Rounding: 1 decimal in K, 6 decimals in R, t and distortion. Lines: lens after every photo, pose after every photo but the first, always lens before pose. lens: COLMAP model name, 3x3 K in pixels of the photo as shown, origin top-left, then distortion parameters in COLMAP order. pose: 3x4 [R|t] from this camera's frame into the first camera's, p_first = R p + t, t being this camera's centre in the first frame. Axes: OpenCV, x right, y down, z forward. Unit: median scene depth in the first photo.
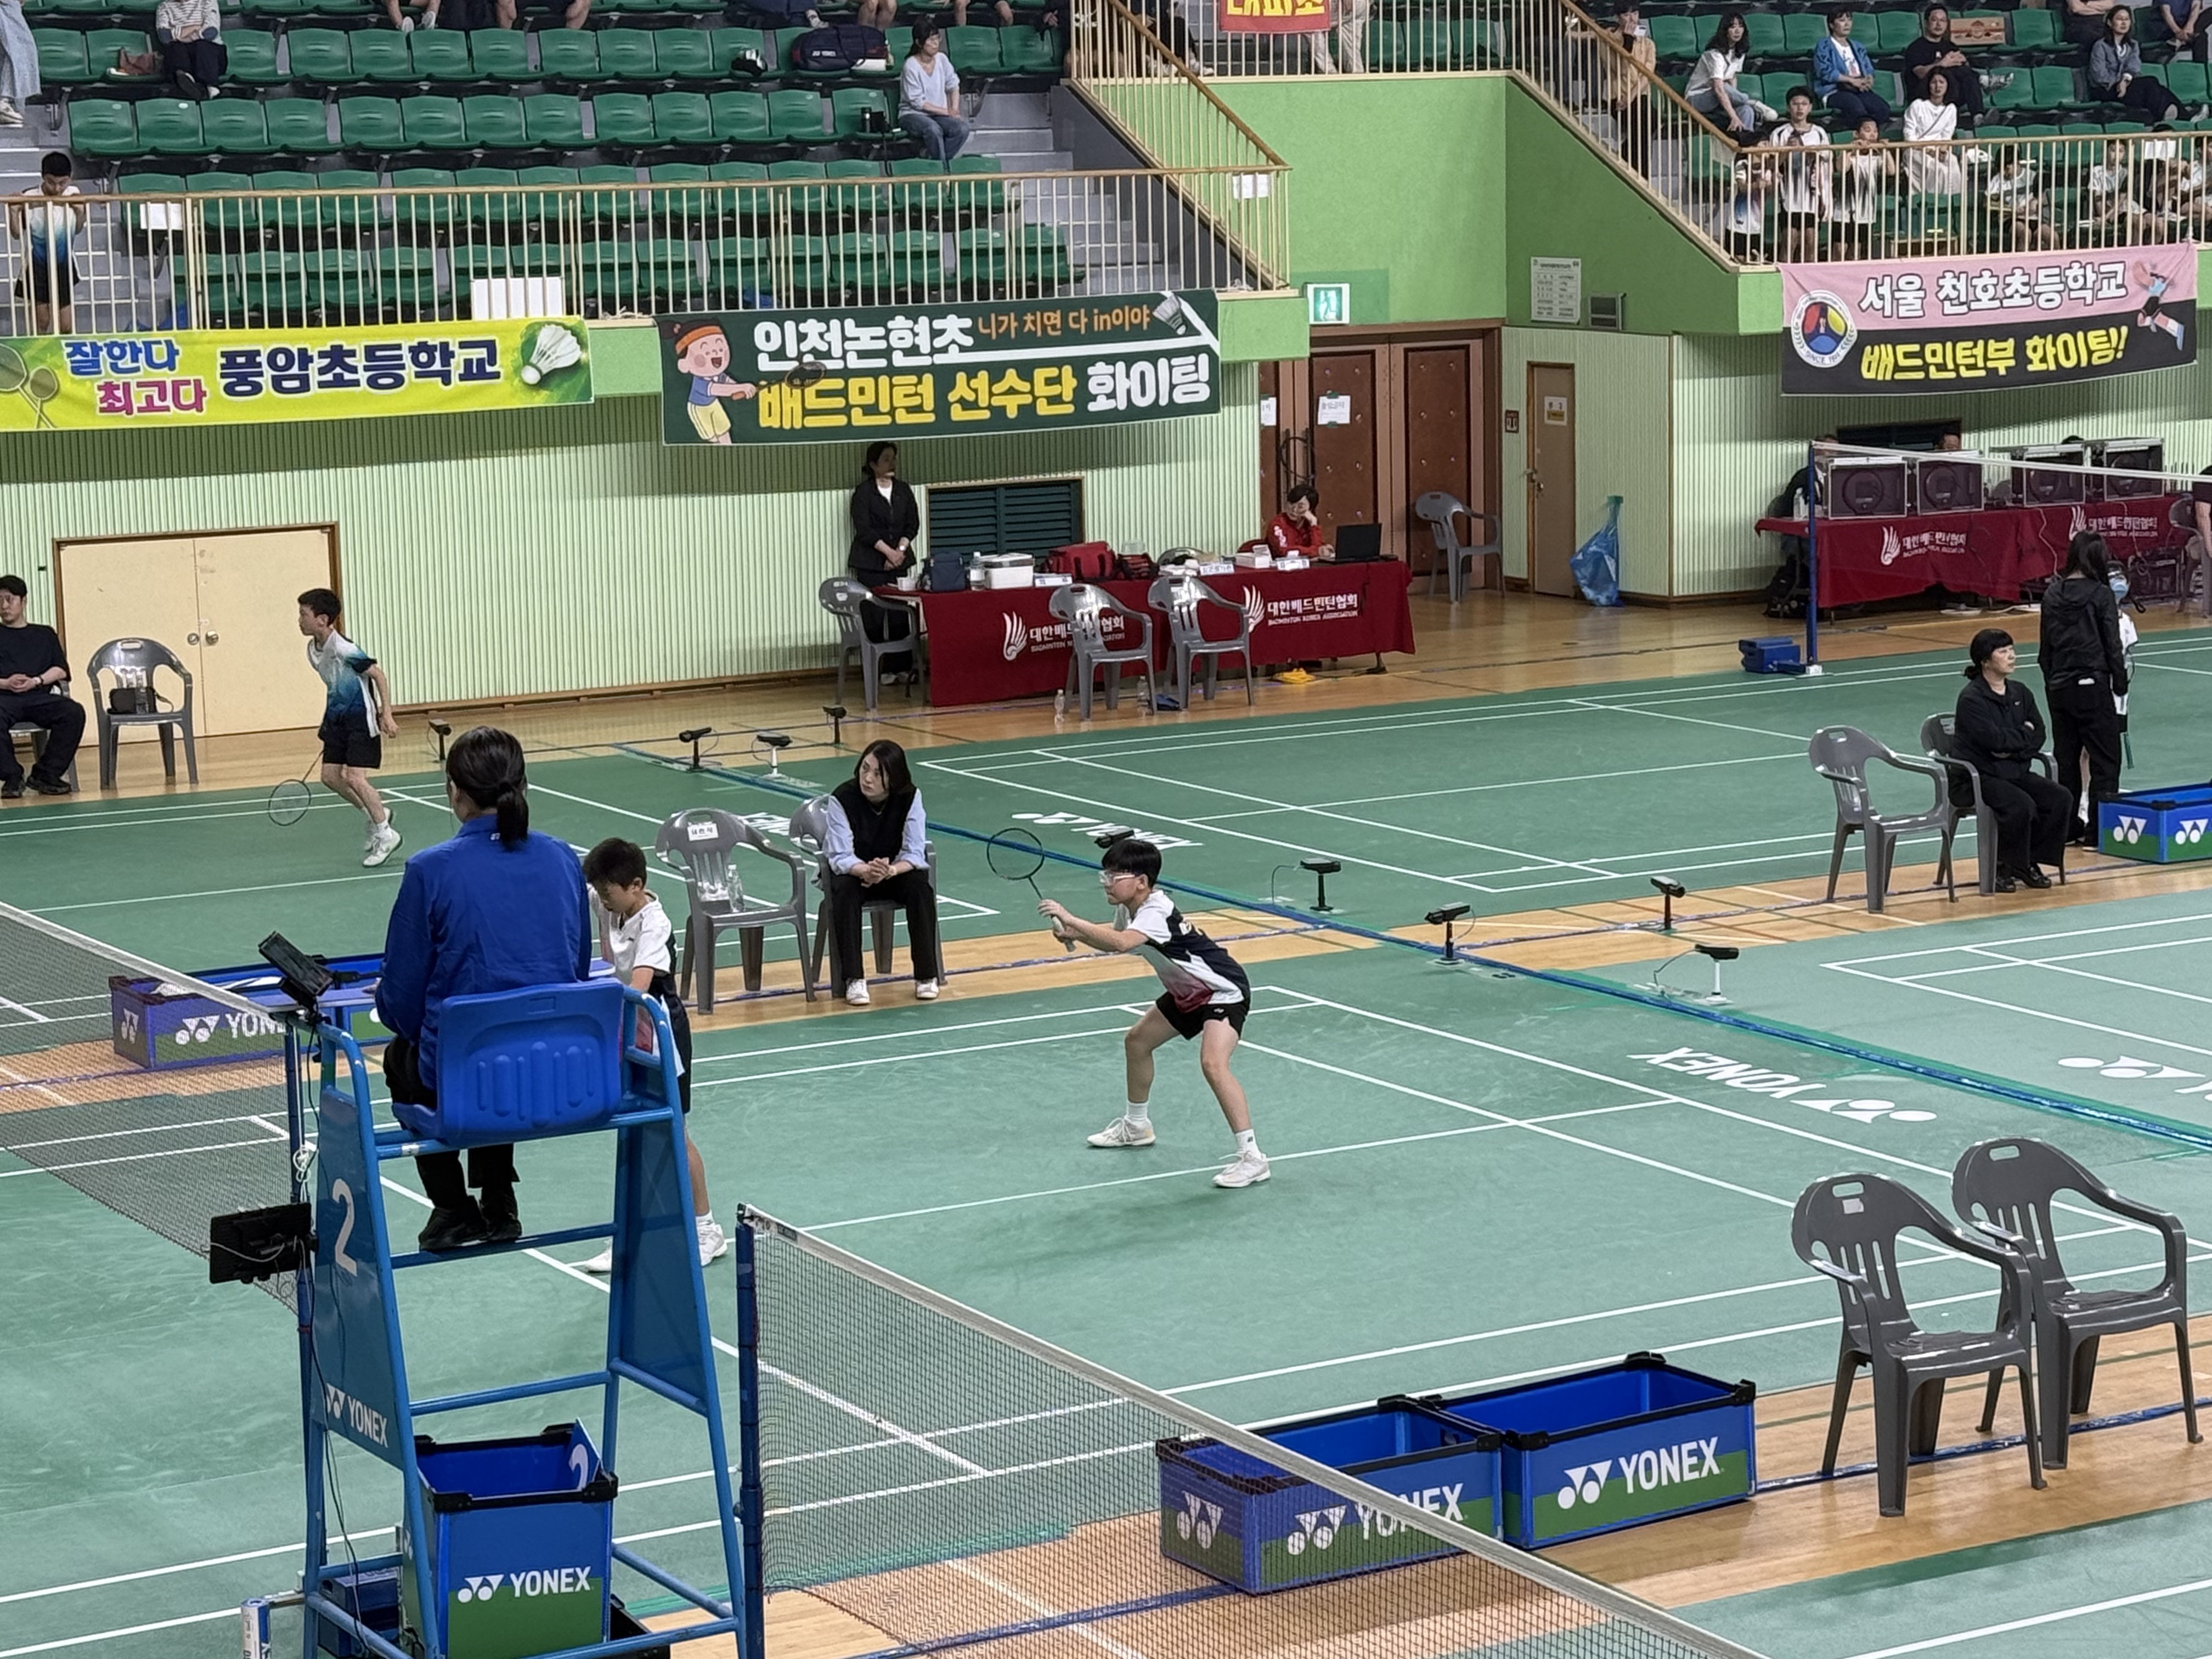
lens RADIAL K [[4857.6, 0, 1135.6], [0, 4857.6, 901.9], [0, 0, 1]] dist [0.140046, 0.097954]
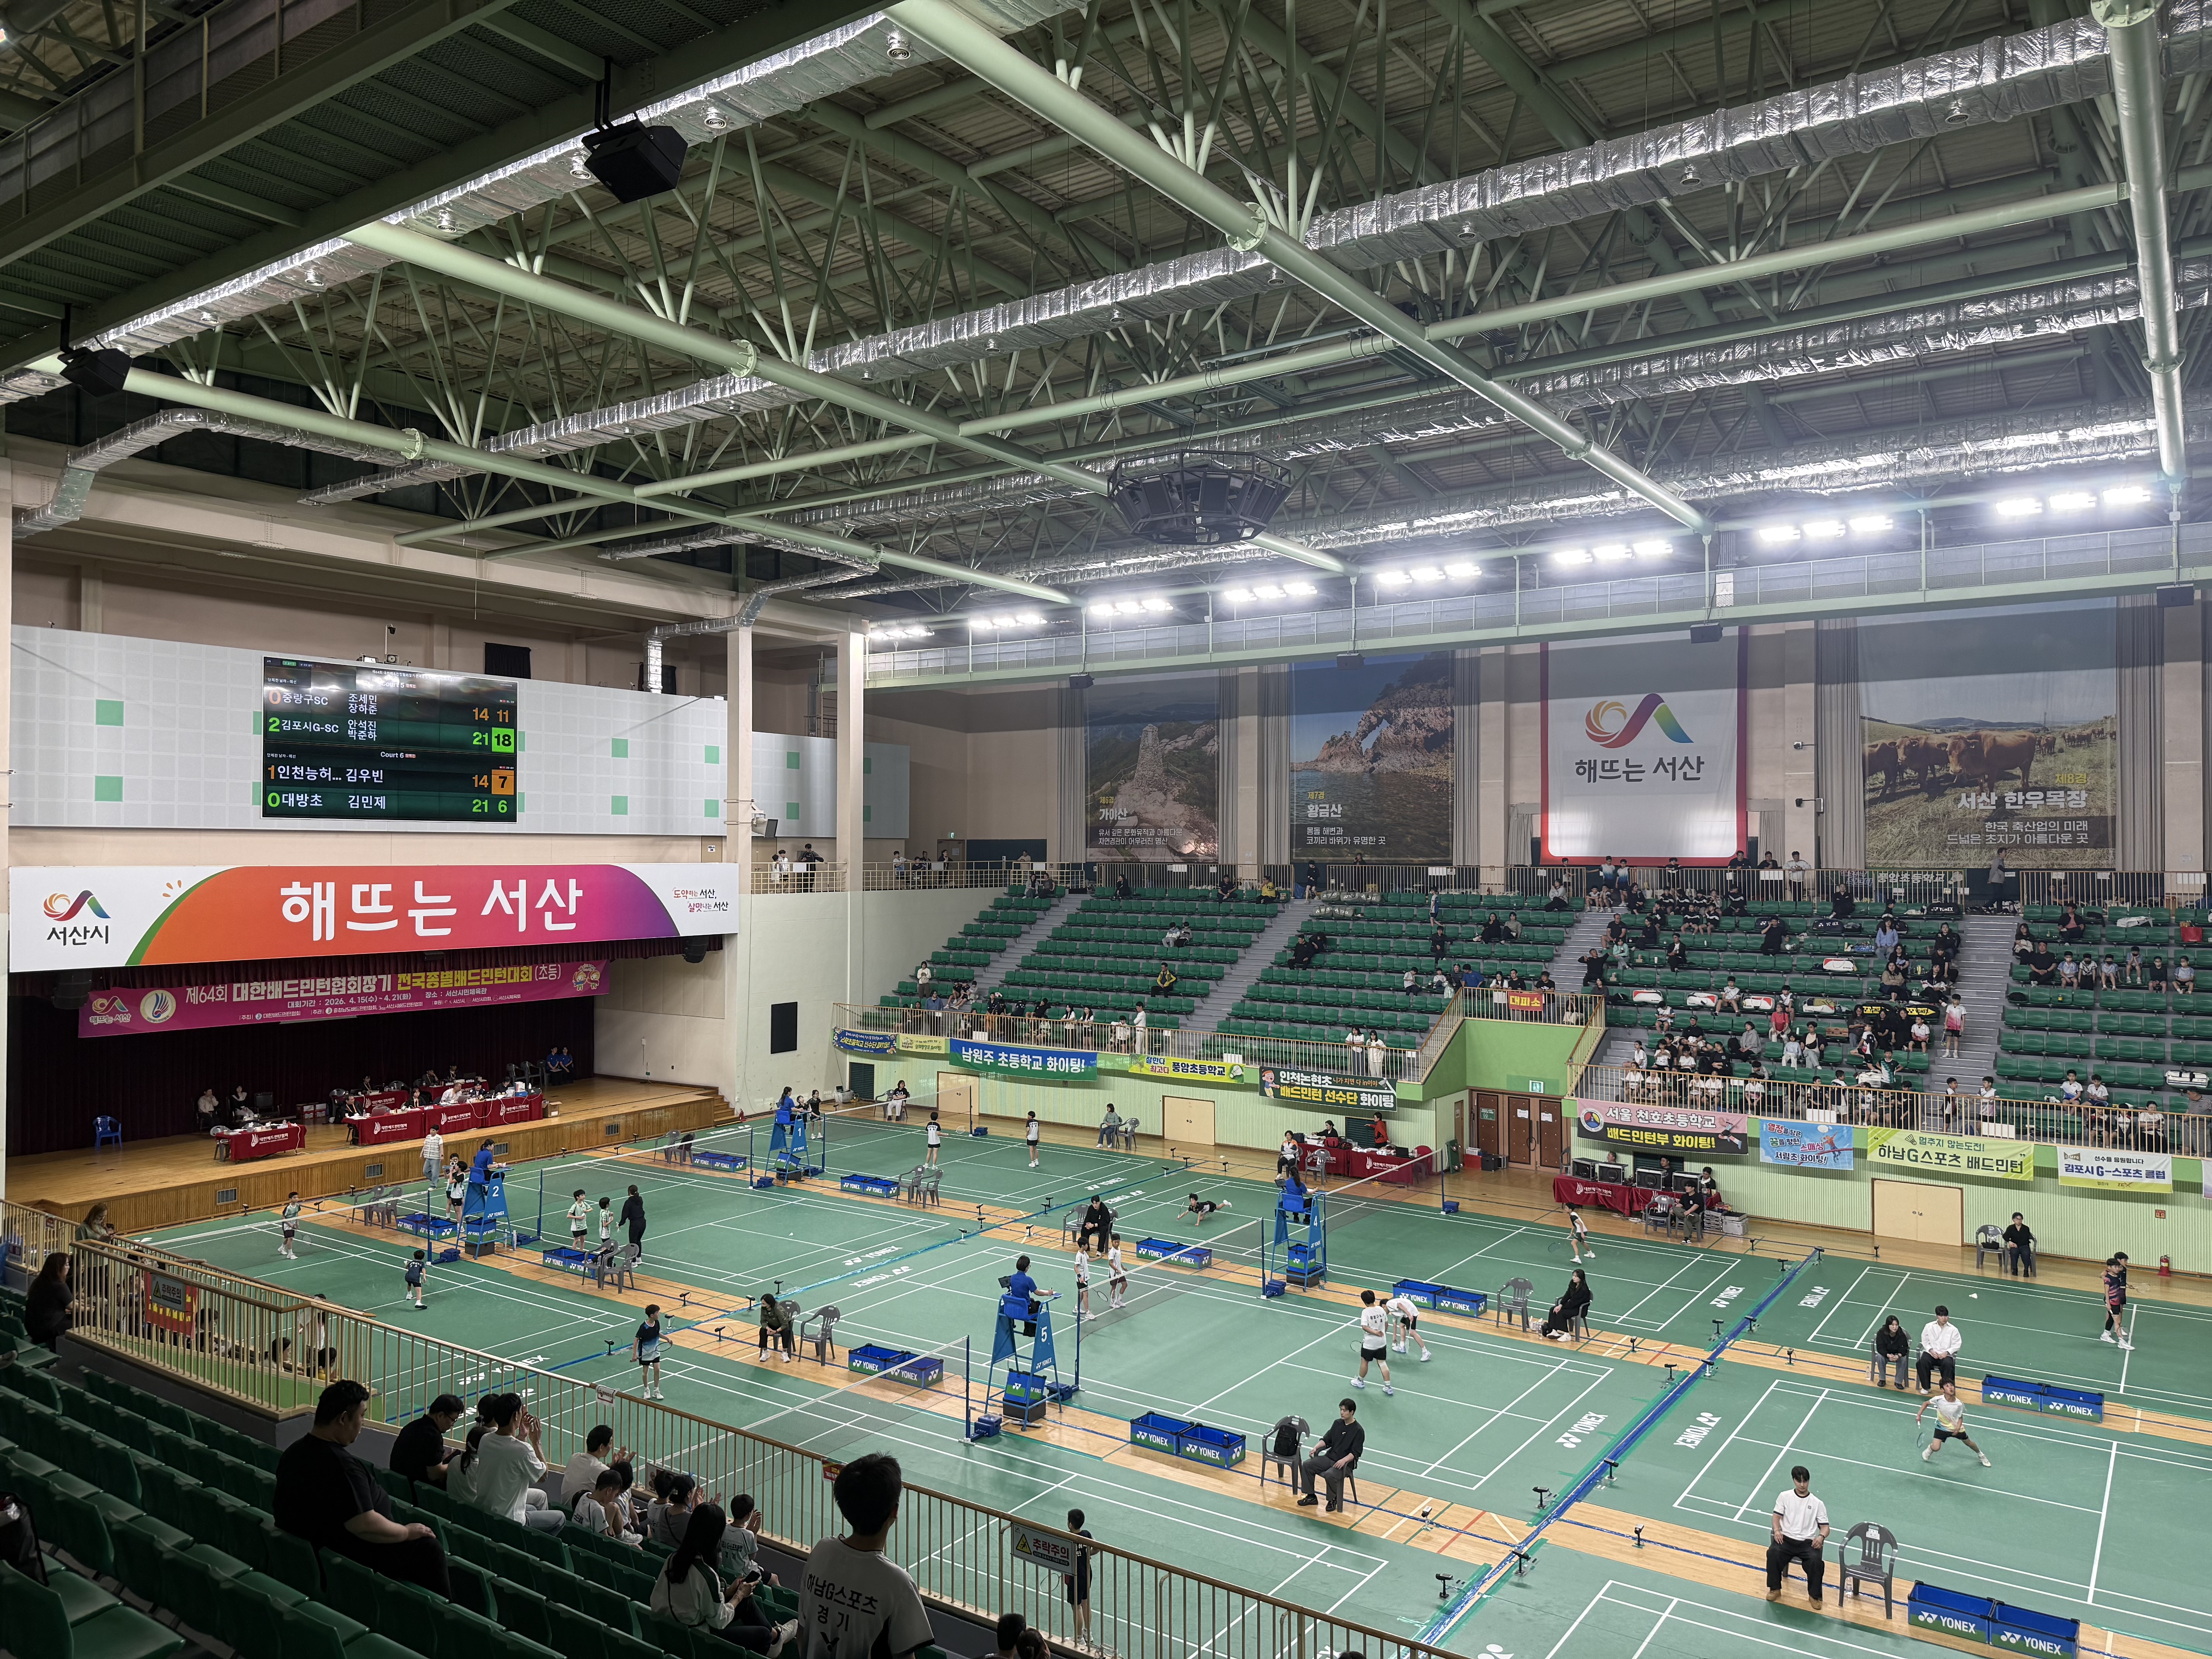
lens RADIAL K [[1529.8, 0, 1120.2], [0, 1529.8, 825.5], [0, 0, 1]] dist [0.161675, -0.277483]
pose [[0.423119, 0.006390, -0.906052, 1.125891], [-0.157425, 0.985285, -0.066567, -0.225625], [0.892294, 0.170801, 0.417898, 0.268671]]
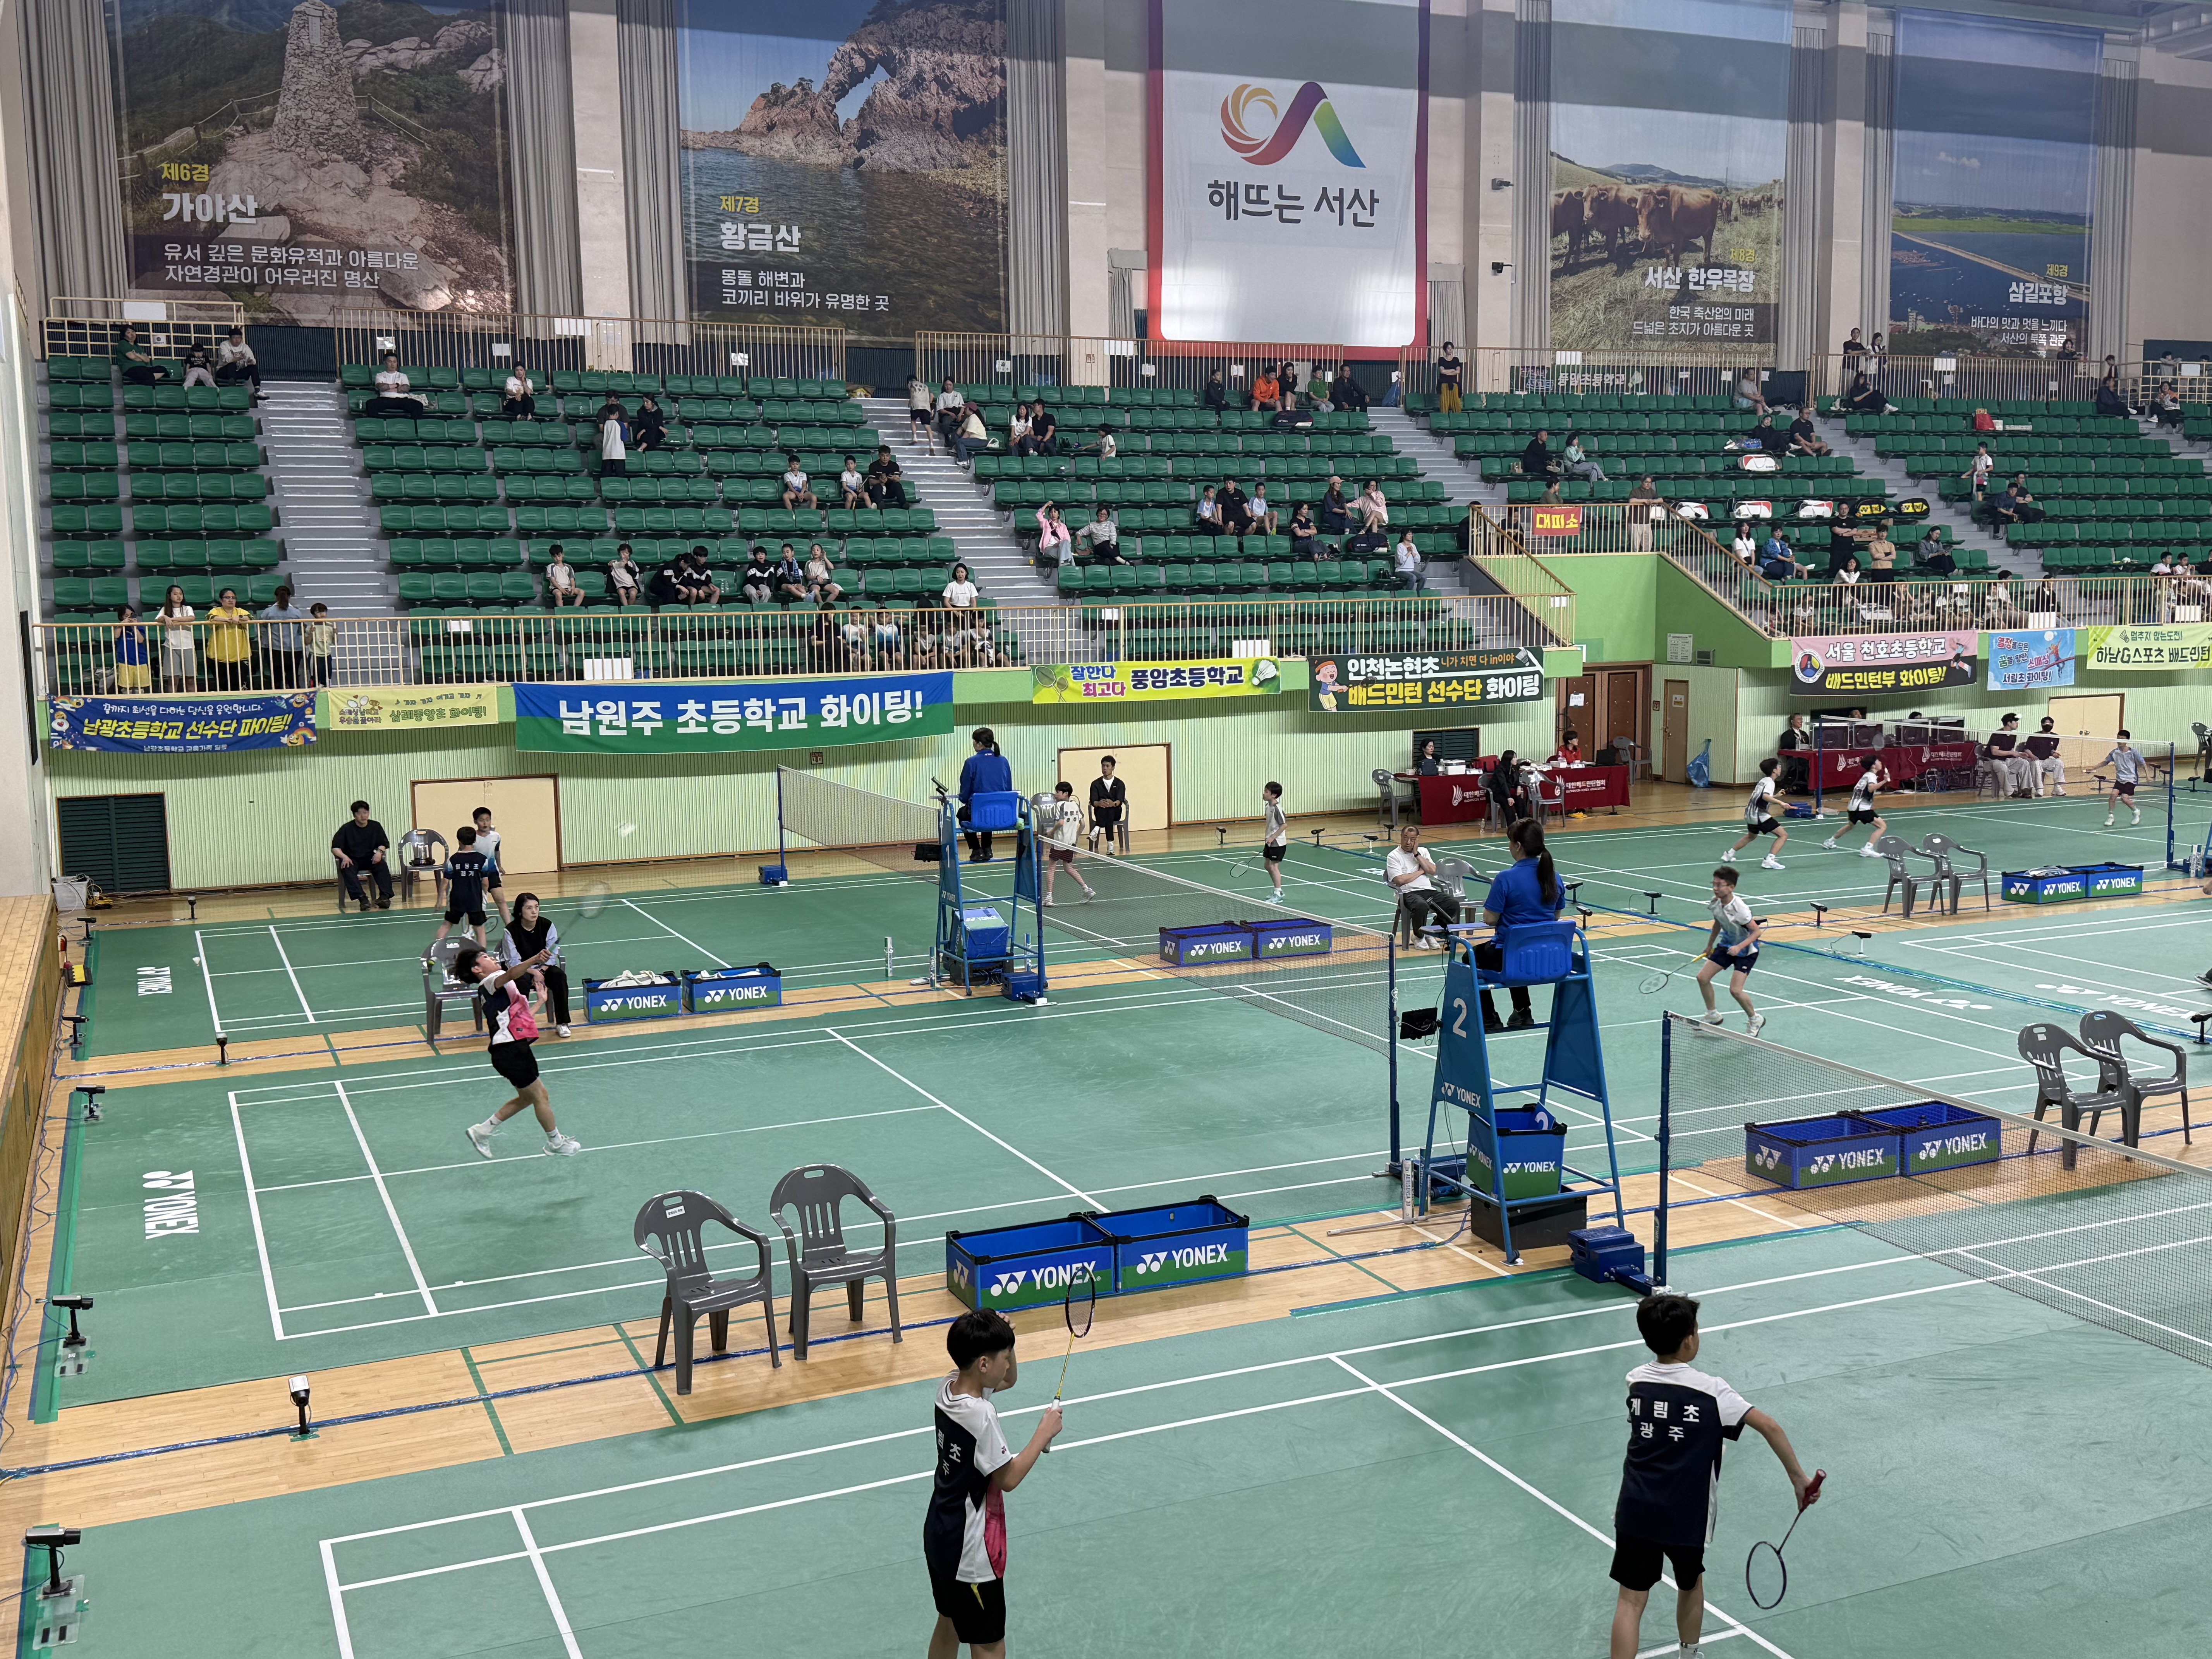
lens RADIAL K [[2162.8, 0, 1100.9], [0, 2162.8, 835.3], [0, 0, 1]] dist [0.207096, -0.477306]
pose [[0.993784, 0.019312, -0.109640, -0.081955], [-0.023593, 0.999004, -0.037879, 0.007506], [0.108799, 0.040230, 0.993249, -0.043236]]
